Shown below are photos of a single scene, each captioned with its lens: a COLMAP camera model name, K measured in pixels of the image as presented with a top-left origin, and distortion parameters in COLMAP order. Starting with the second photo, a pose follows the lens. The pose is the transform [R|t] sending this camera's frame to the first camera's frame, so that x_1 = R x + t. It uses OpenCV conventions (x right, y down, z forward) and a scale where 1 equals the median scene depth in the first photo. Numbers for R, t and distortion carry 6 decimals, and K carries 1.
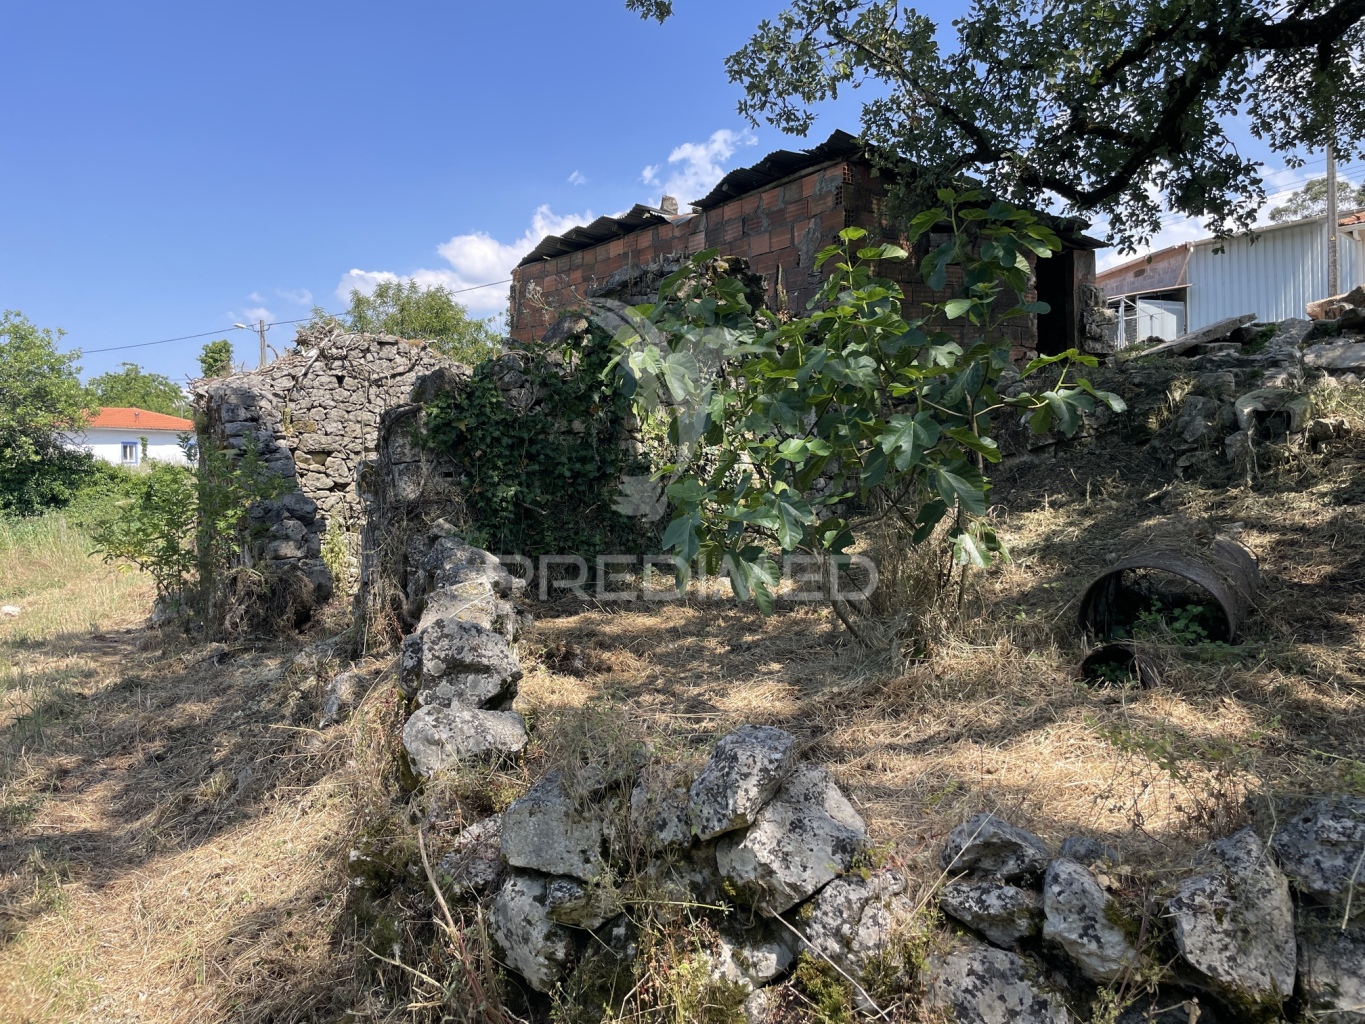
lens RADIAL K [[1030.7, 0, 684.1], [0, 1030.7, 489.0], [0, 0, 1]] dist [0.059644, -0.046557]
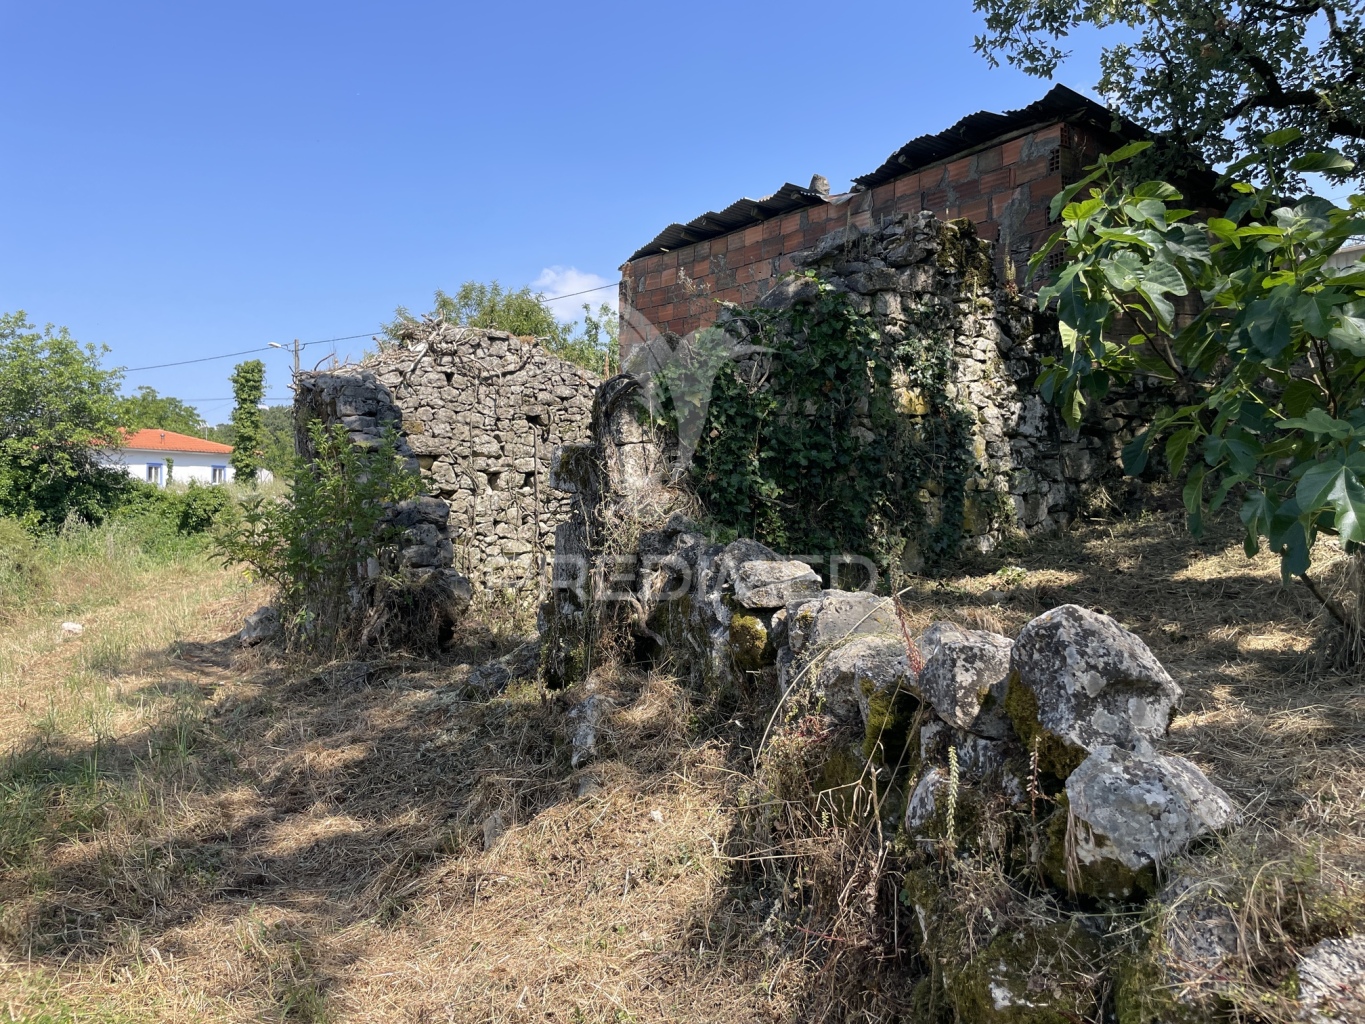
lens RADIAL K [[1036.5, 0, 681.4], [0, 1036.5, 495.9], [0, 0, 1]] dist [0.101948, -0.143168]
pose [[0.999768, 0.012120, -0.017819, -0.108143], [-0.012528, 0.999658, -0.022966, 0.018059], [0.017534, 0.023184, 0.999577, 0.085540]]
